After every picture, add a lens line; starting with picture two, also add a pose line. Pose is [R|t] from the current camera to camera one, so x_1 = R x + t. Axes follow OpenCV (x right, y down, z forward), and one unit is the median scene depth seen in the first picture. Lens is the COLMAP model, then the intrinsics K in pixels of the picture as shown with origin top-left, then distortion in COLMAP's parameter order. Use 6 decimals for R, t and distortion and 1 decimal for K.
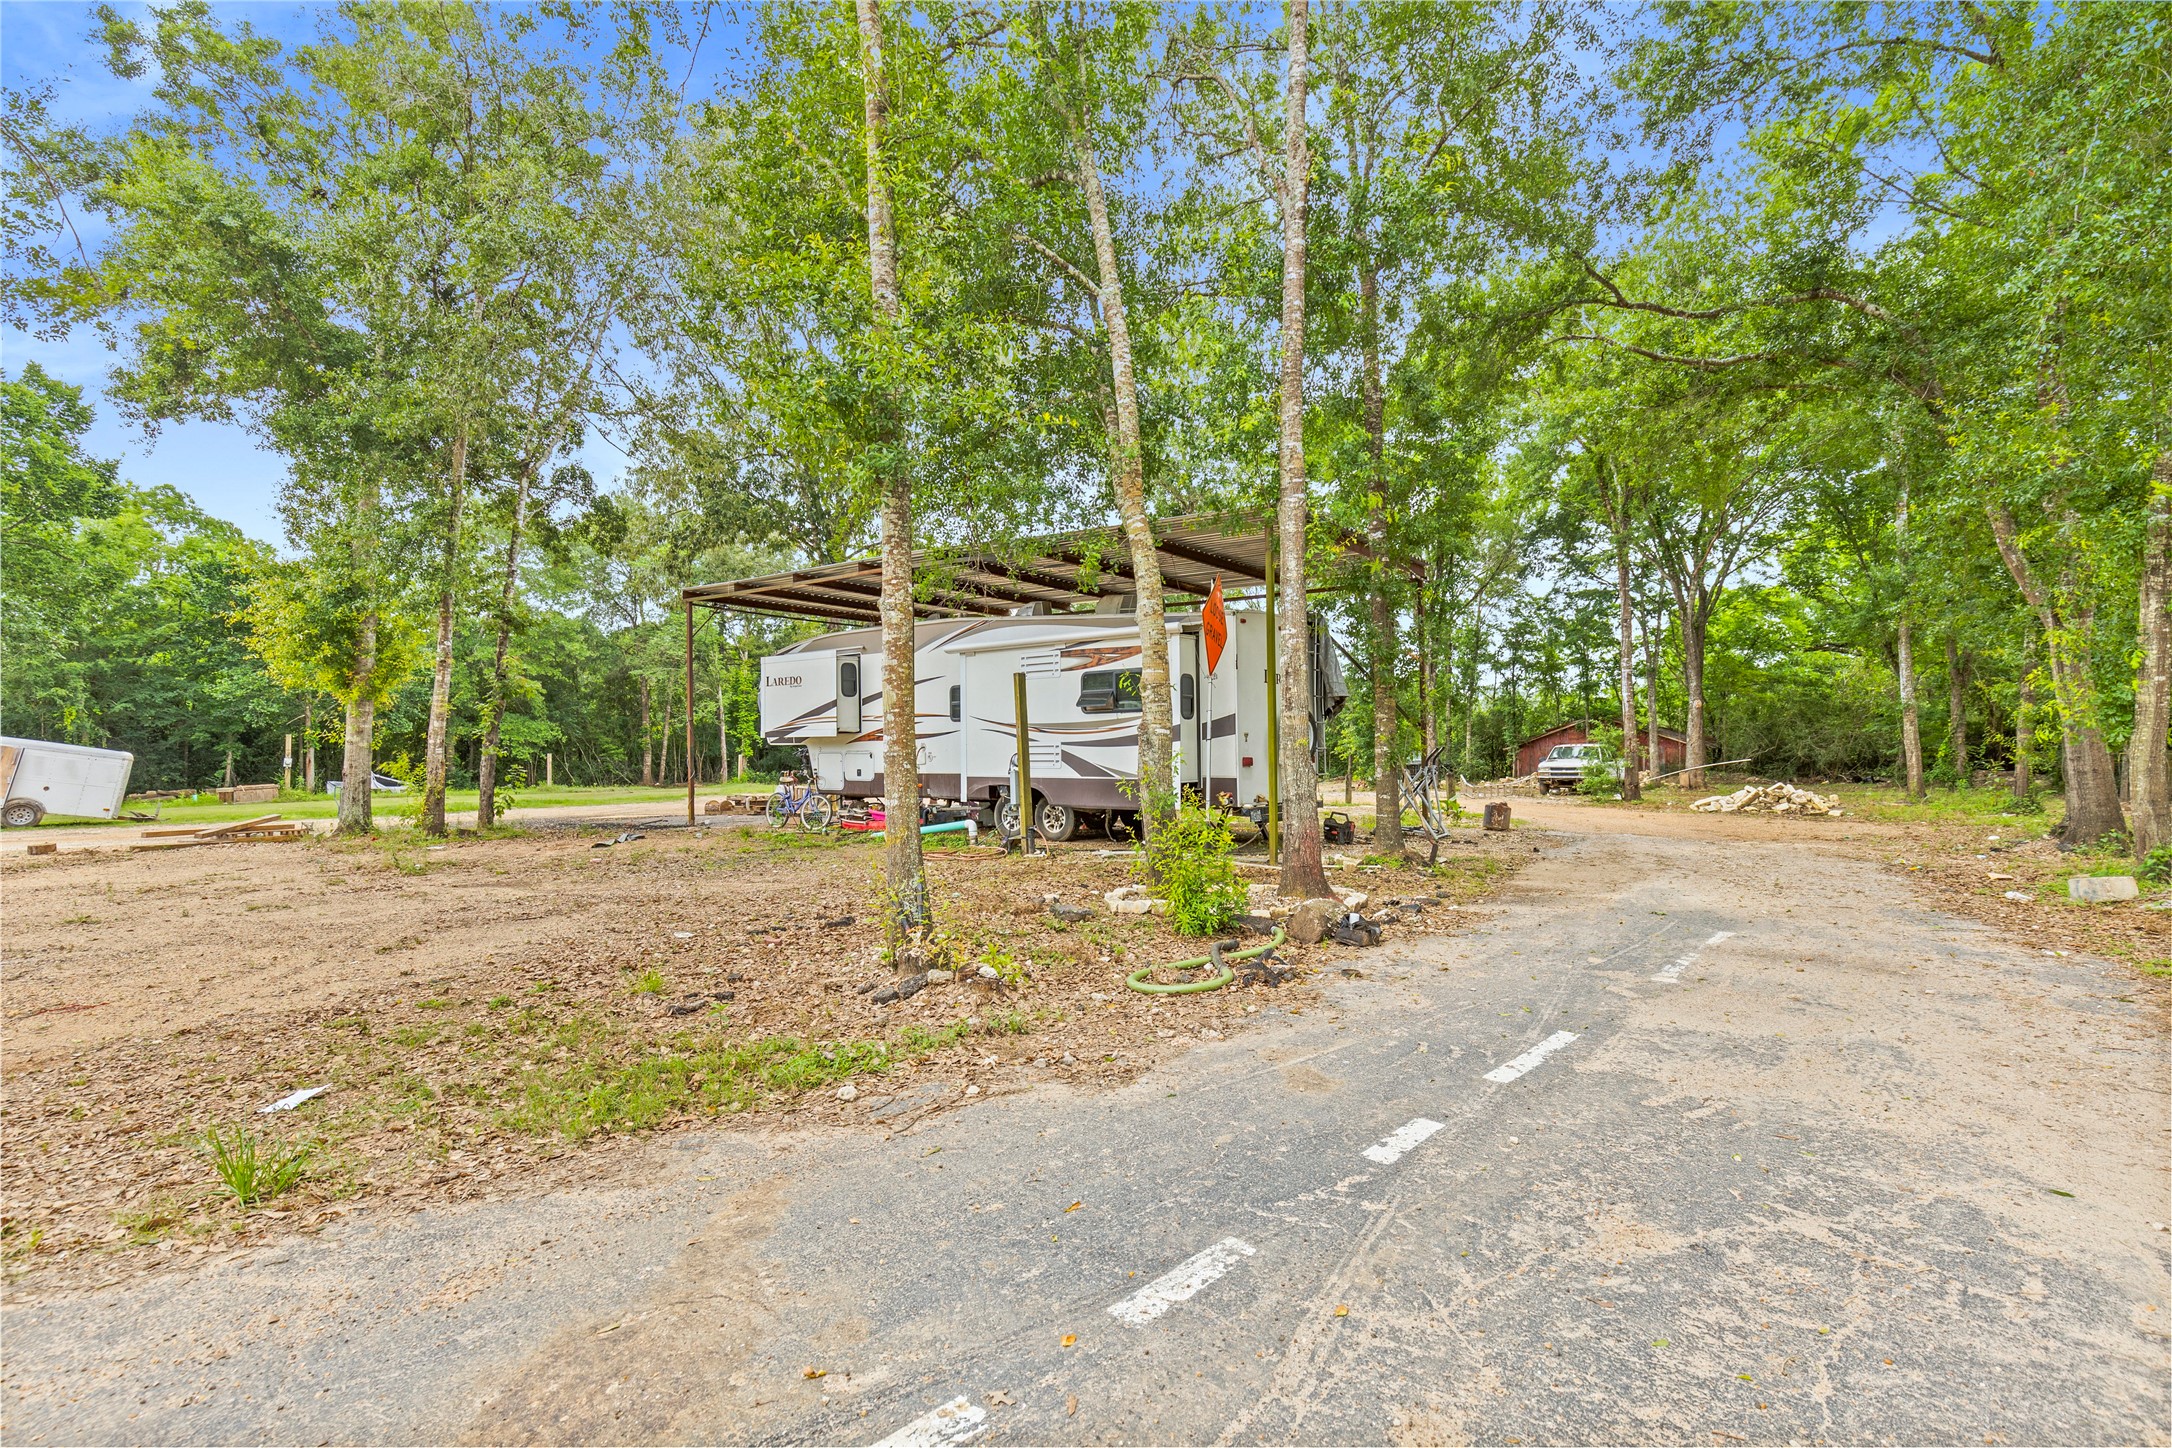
lens RADIAL K [[984.2, 0, 1096.5], [0, 984.2, 730.9], [0, 0, 1]] dist [-0.001356, 0.000533]
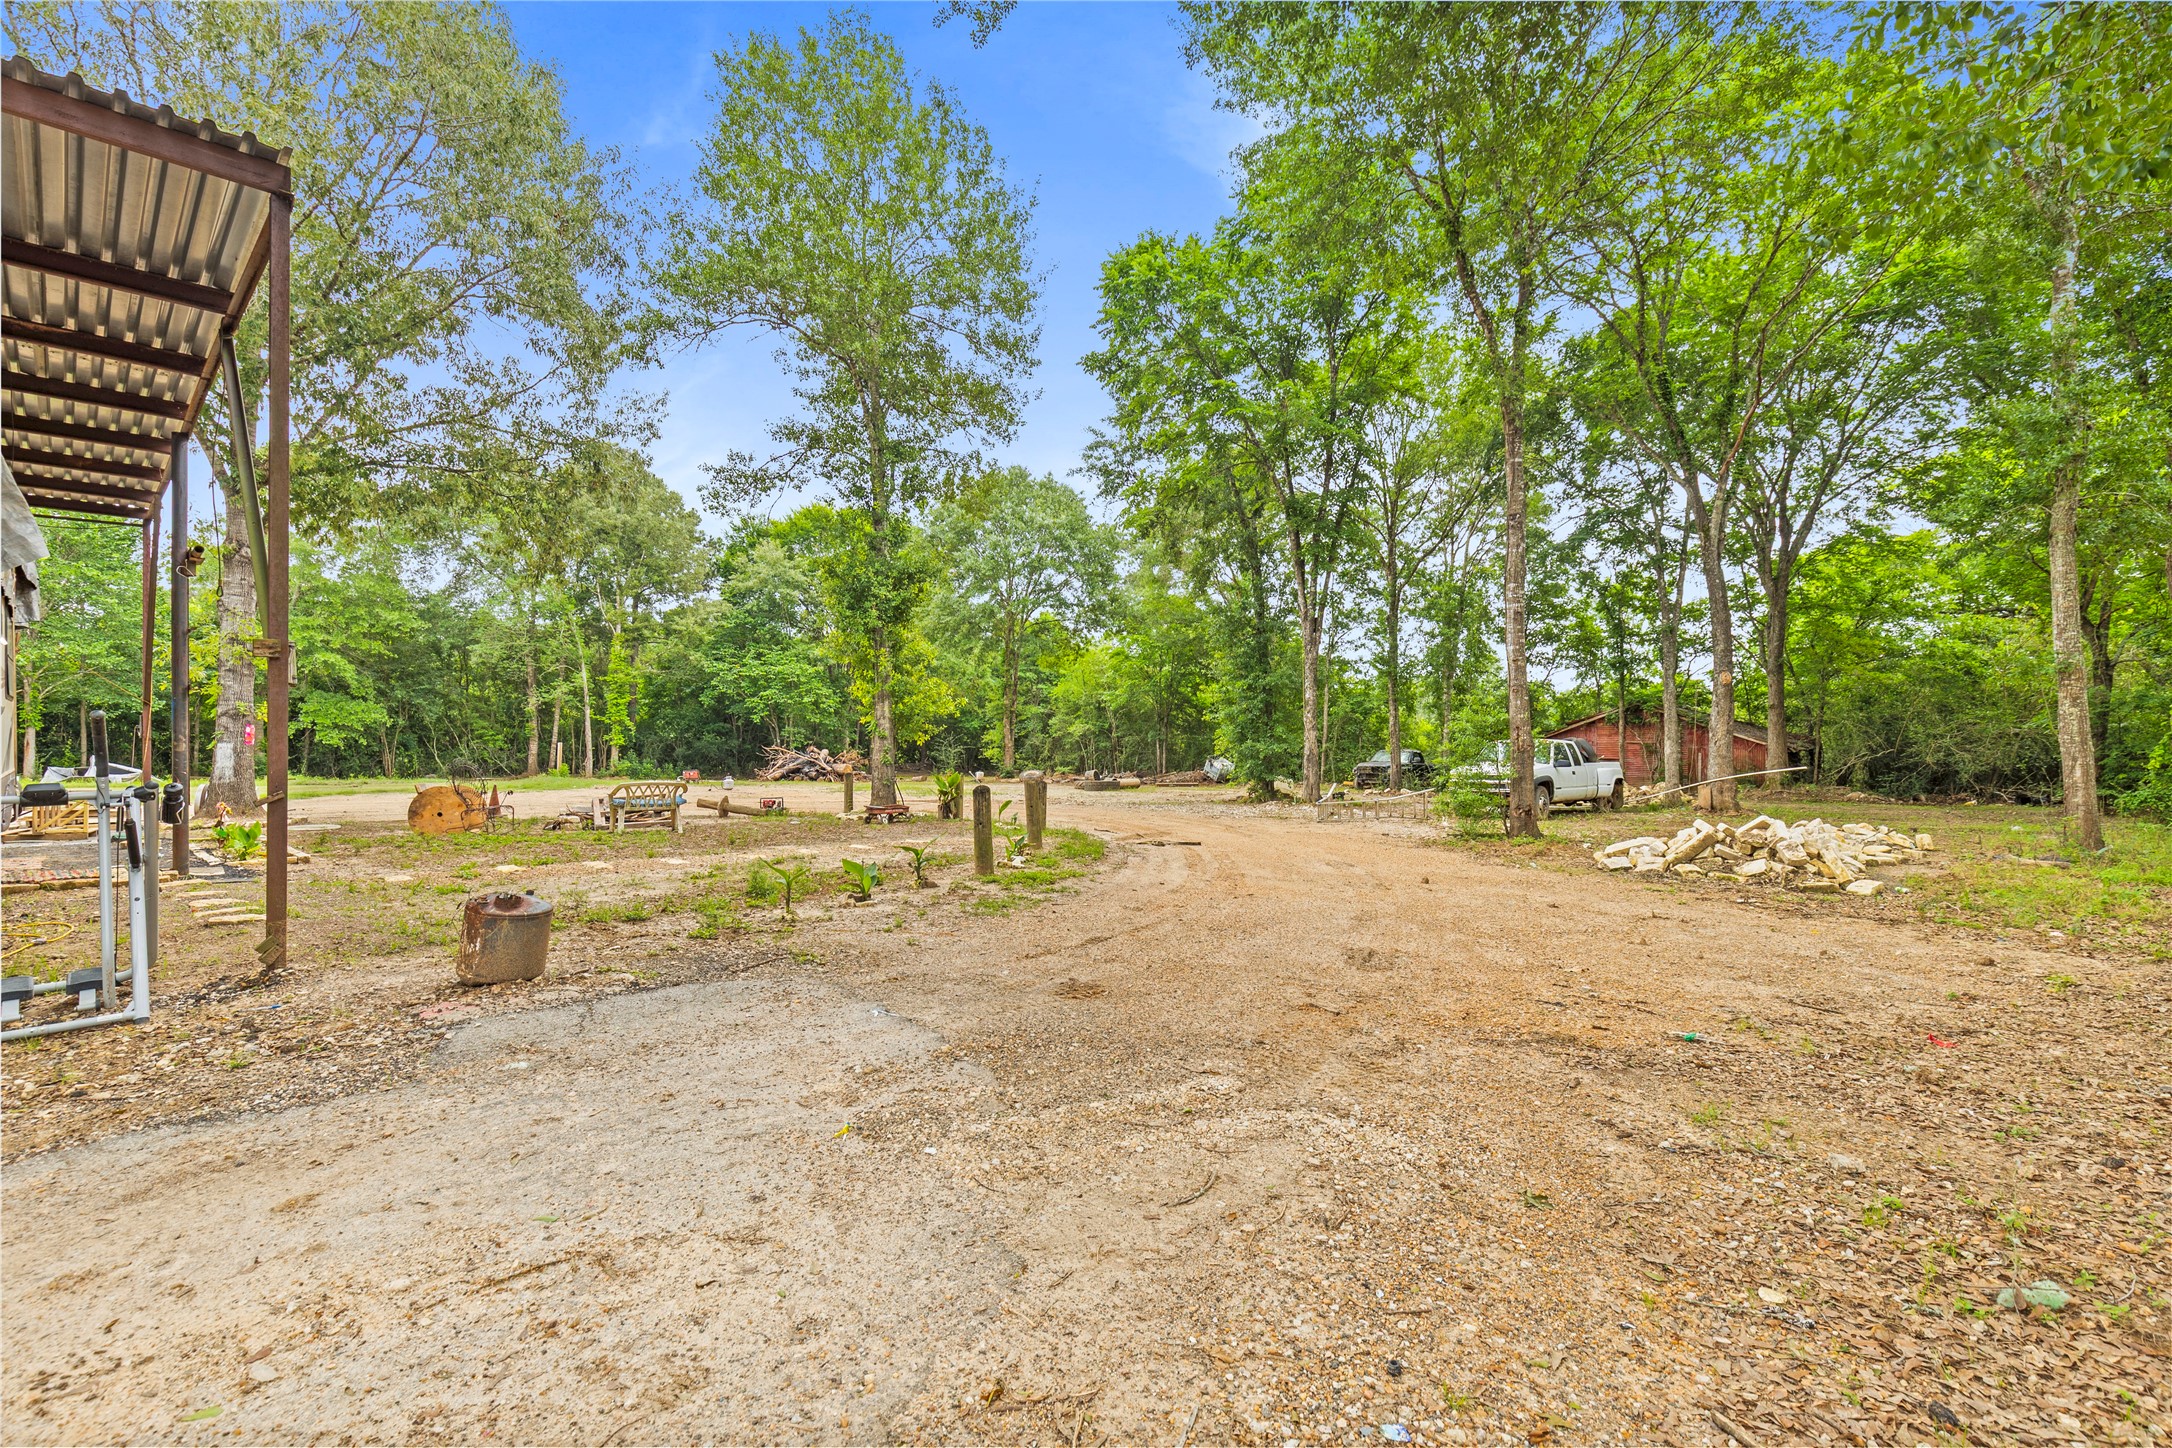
lens RADIAL K [[984.2, 0, 1075.5], [0, 984.2, 727.9], [0, 0, 1]] dist [-0.001356, 0.000533]
pose [[0.990561, 0.010523, -0.136668, 0.223596], [-0.010363, 0.999945, 0.001886, 0.005895], [0.136680, -0.000451, 0.990615, 0.246557]]
